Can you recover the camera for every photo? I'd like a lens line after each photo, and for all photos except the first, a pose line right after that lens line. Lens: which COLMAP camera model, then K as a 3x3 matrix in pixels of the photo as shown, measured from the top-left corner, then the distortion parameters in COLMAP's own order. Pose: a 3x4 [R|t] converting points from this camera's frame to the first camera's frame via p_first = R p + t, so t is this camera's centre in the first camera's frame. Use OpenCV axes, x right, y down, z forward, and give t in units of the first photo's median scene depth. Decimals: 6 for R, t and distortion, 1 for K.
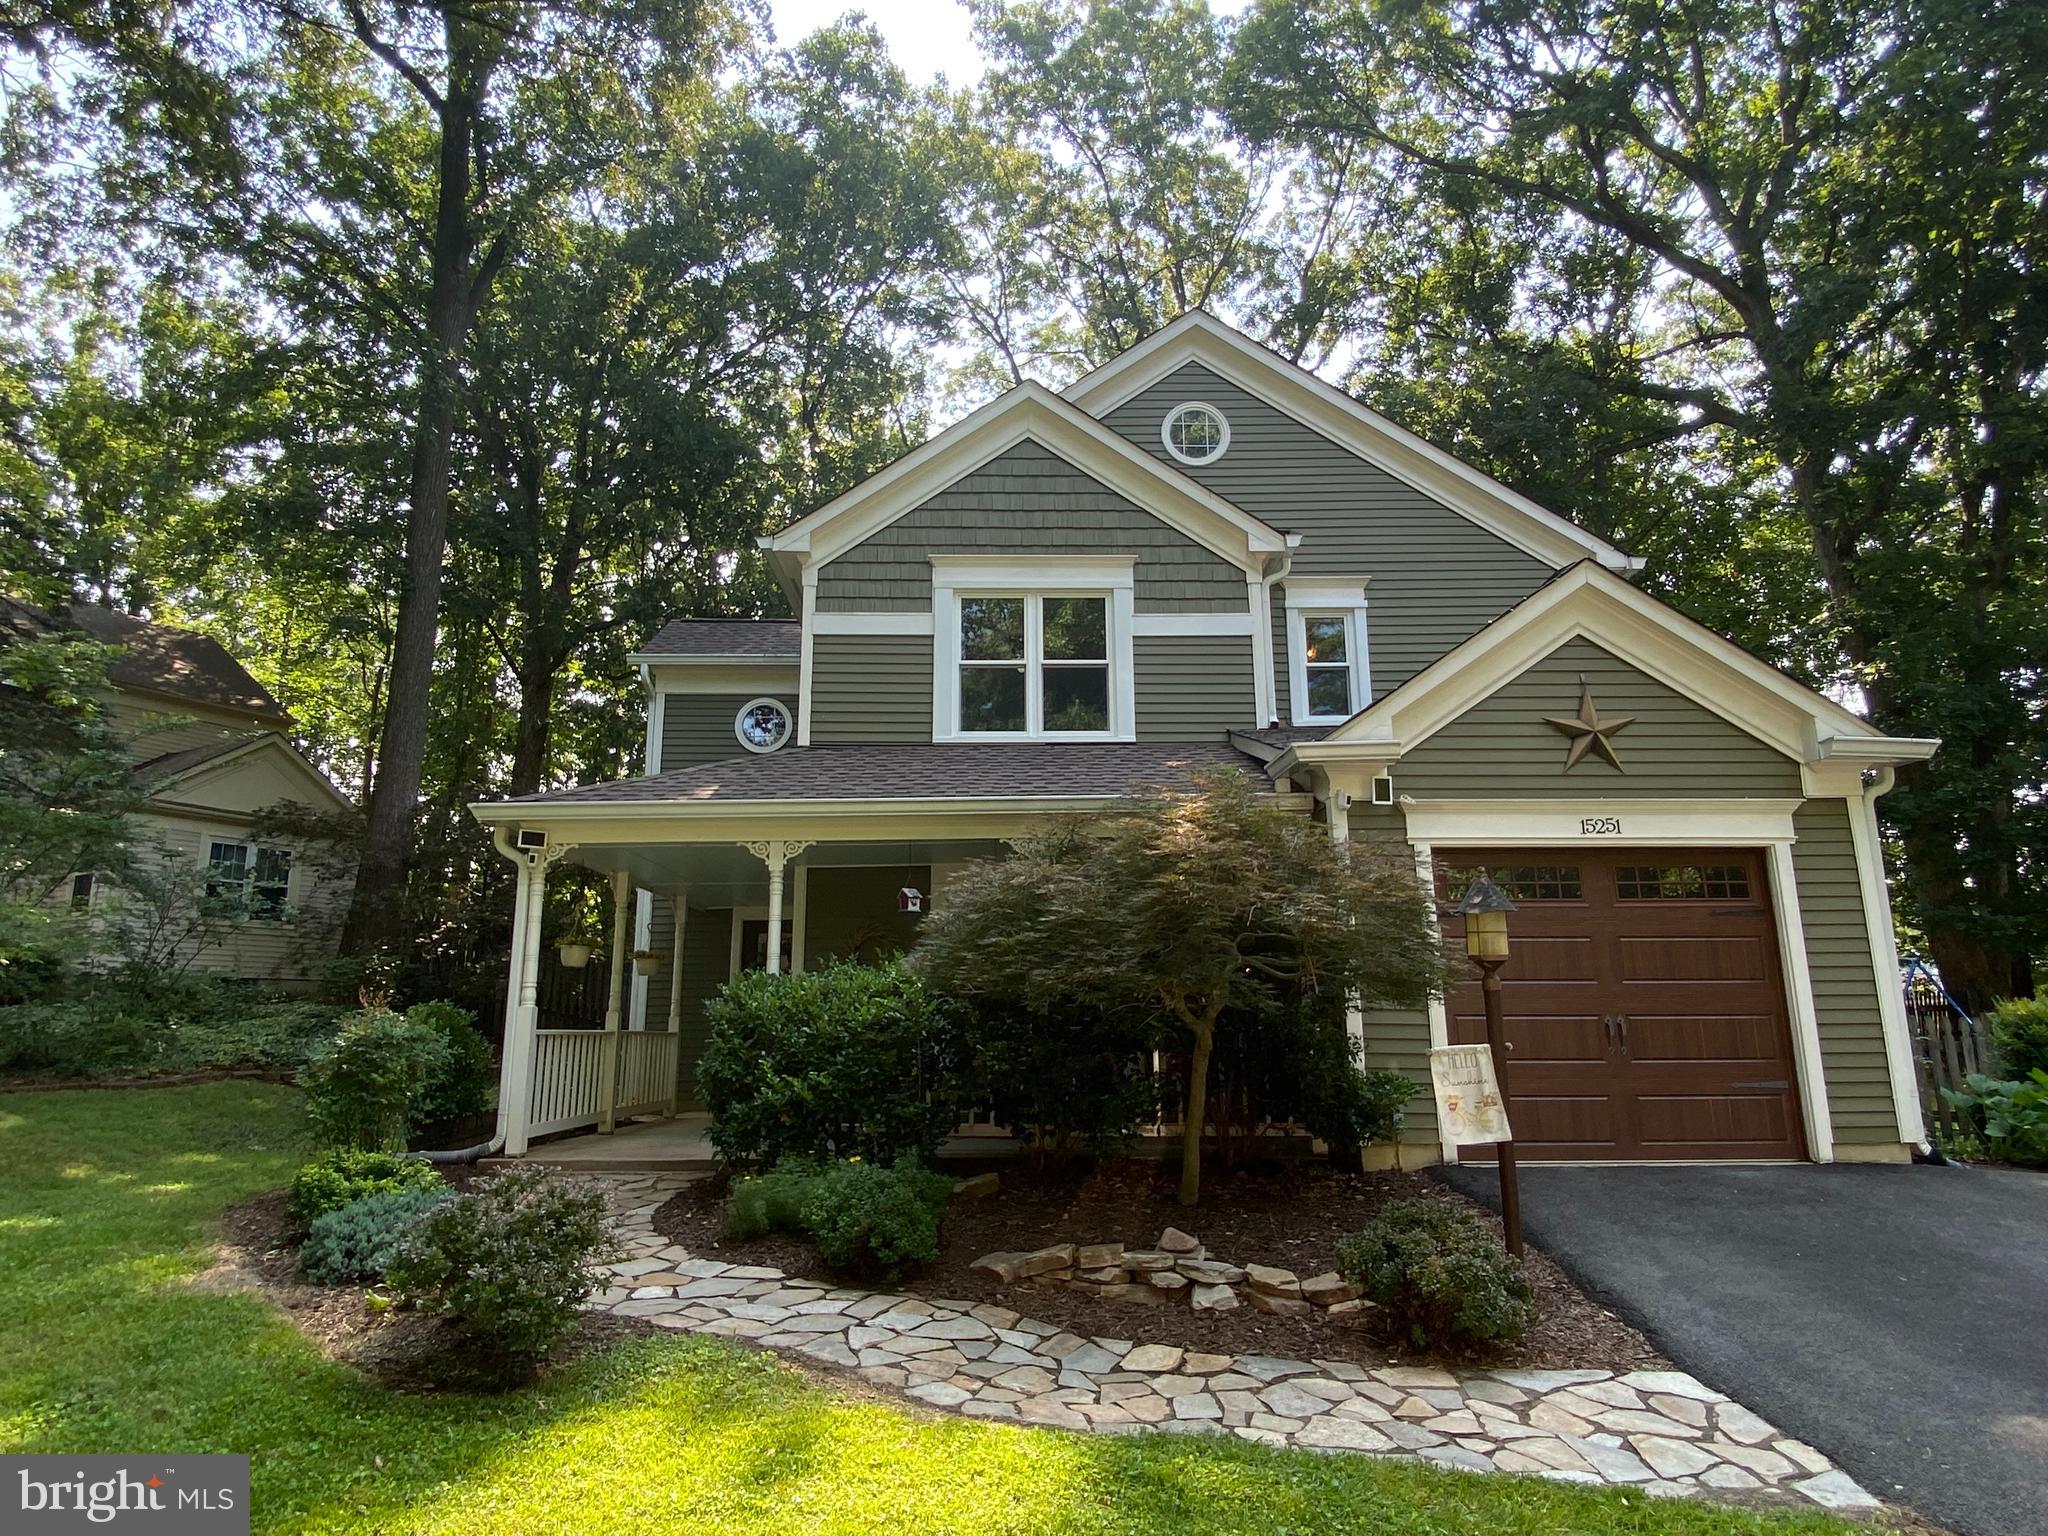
lens RADIAL K [[1157.8, 0, 1024.0], [0, 1157.8, 768.0], [0, 0, 1]] dist [0.009520, -0.000138]
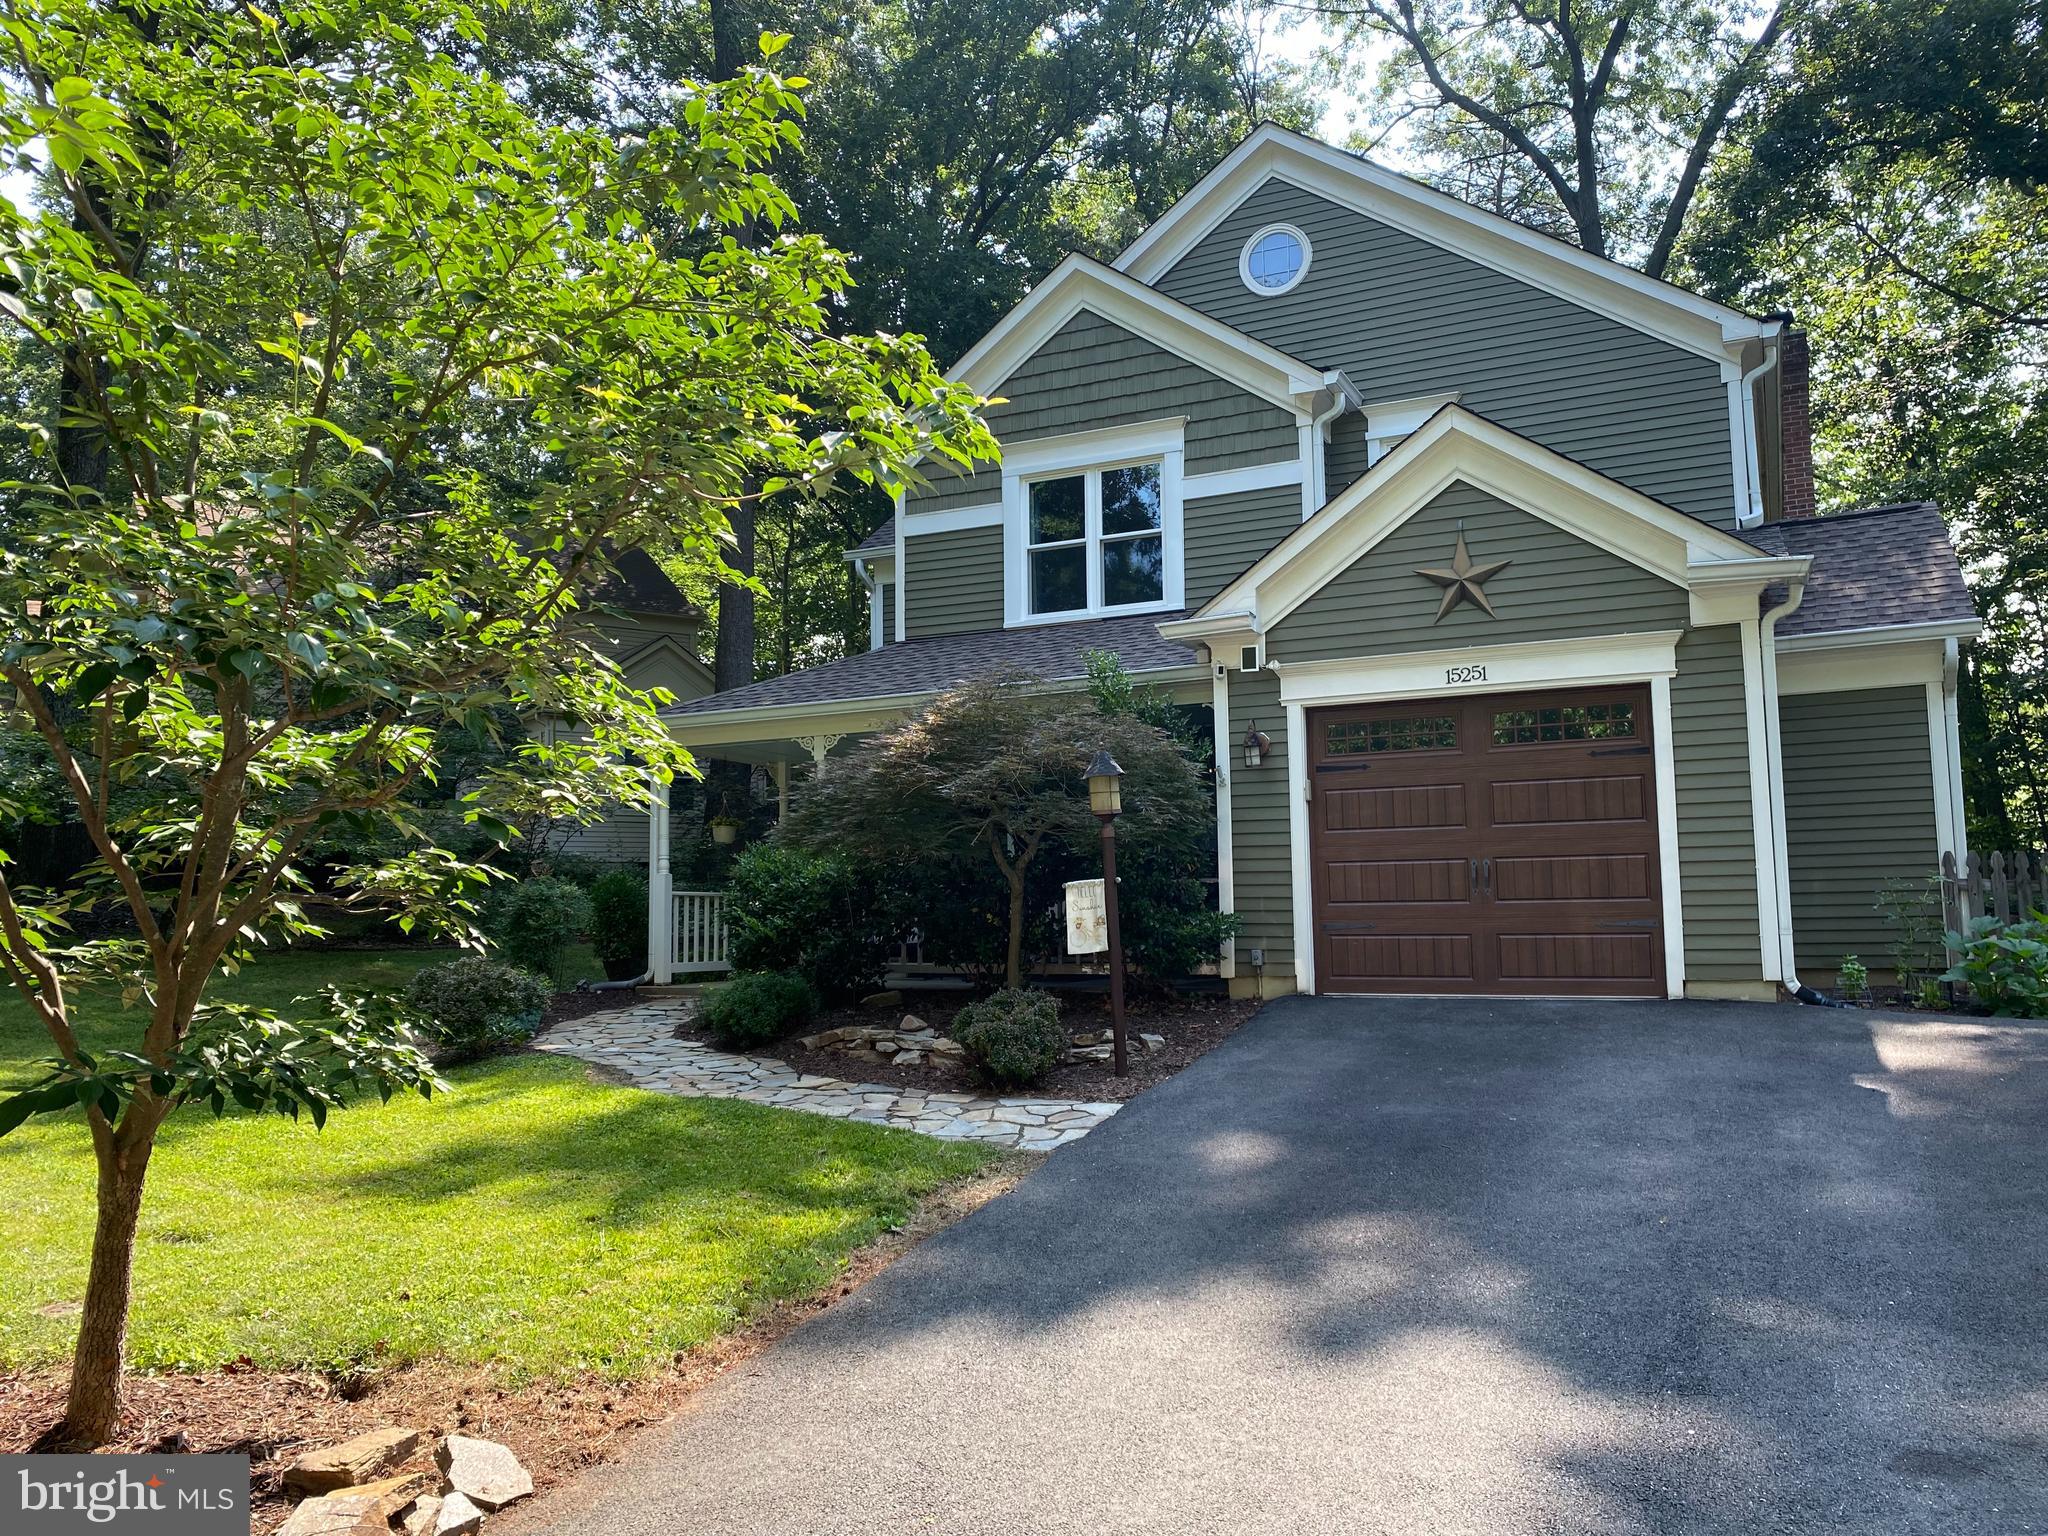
lens RADIAL K [[1585.6, 0, 1024.0], [0, 1585.6, 768.0], [0, 0, 1]] dist [-0.005479, -0.002298]
pose [[0.894045, -0.051803, -0.444971, 0.571286], [0.103618, 0.990269, 0.092906, -0.027808], [0.435828, -0.129169, 0.890713, -0.298539]]
